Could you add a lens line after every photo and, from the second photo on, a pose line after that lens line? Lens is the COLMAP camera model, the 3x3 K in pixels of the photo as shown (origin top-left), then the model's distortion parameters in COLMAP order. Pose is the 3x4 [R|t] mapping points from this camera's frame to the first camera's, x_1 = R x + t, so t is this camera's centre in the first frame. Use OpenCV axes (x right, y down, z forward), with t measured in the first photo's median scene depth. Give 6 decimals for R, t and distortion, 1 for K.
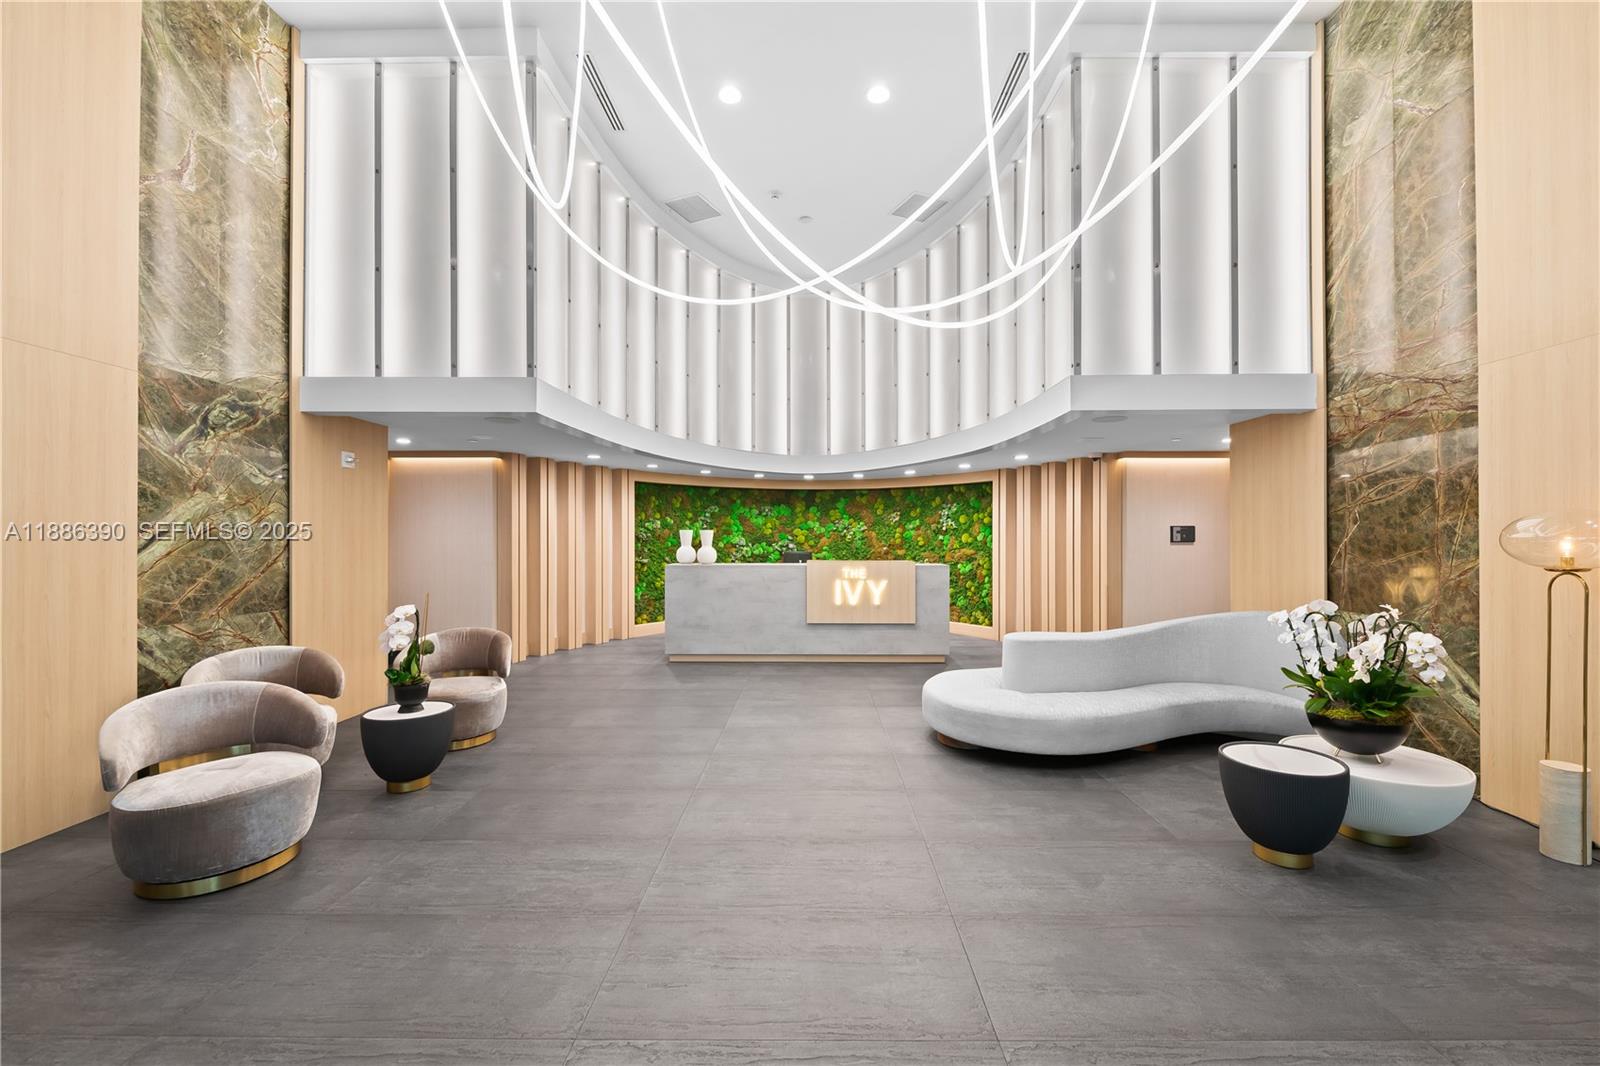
lens RADIAL K [[639.0, 0, 794.0], [0, 639.0, 540.4], [0, 0, 1]] dist [-0.007414, -0.000915]
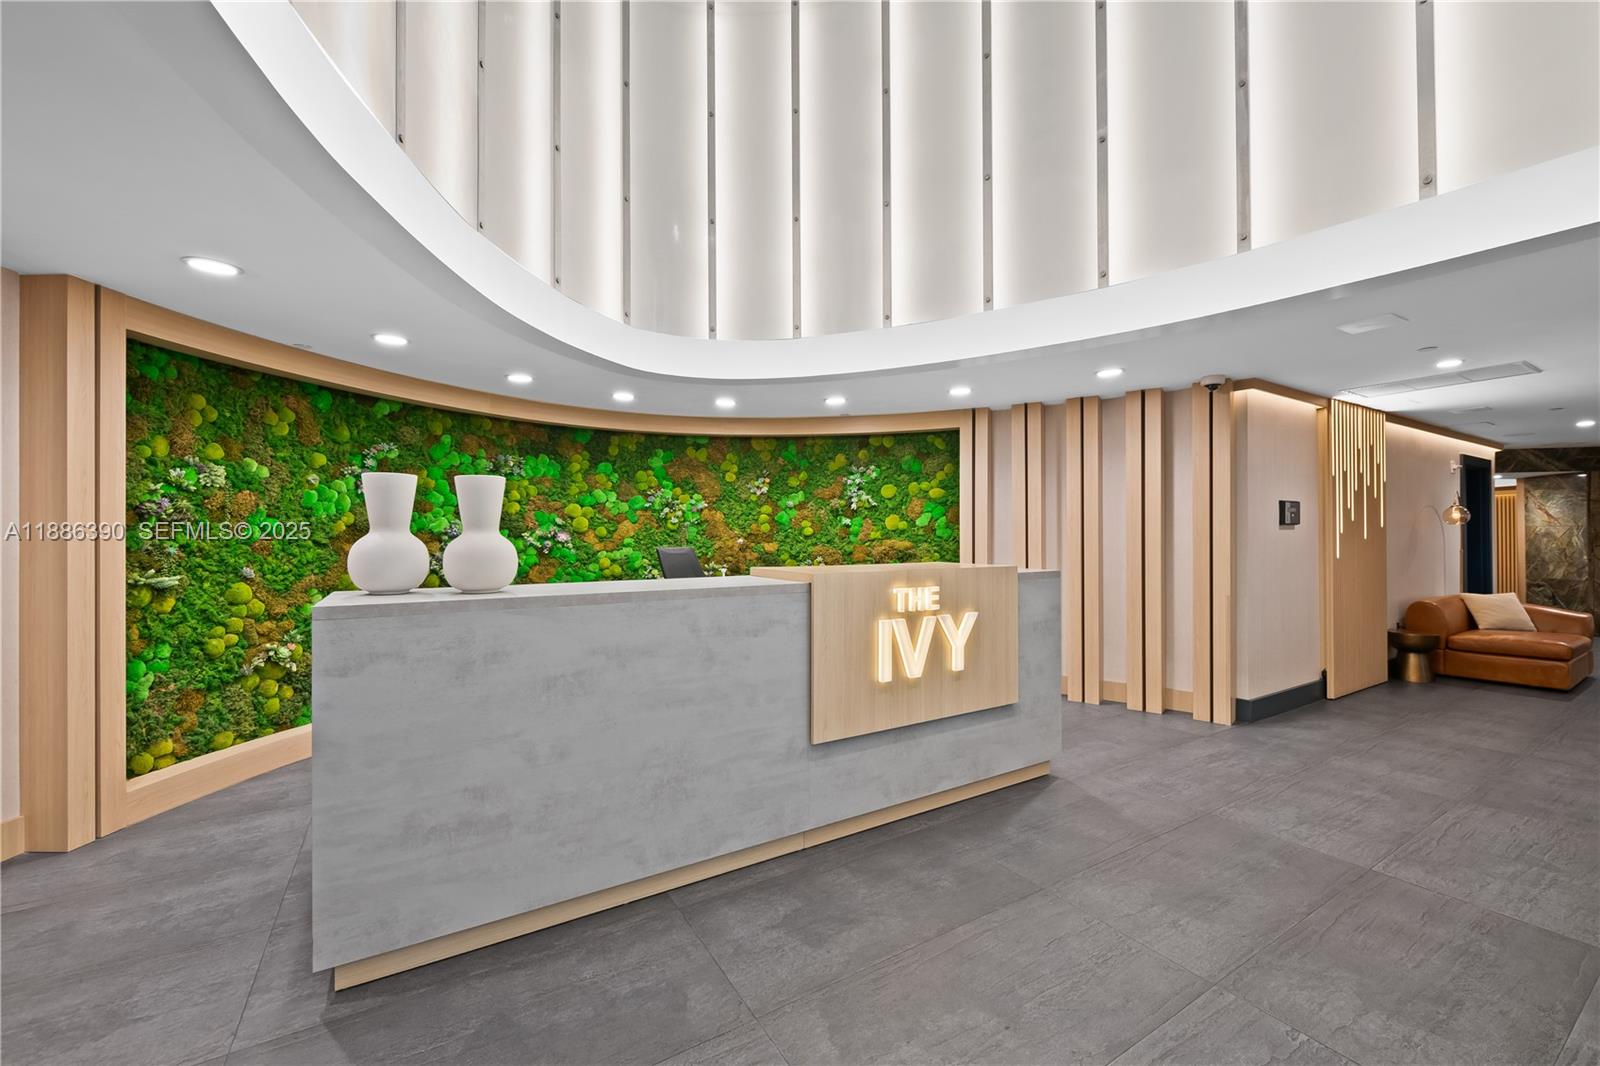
lens RADIAL K [[639.0, 0, 810.9], [0, 639.0, 533.7], [0, 0, 1]] dist [-0.007414, -0.000915]
pose [[0.830594, -0.001104, 0.556878, -0.137174], [0.003725, 0.999987, -0.003573, 0.009227], [-0.556866, 0.005042, 0.830587, 0.531865]]
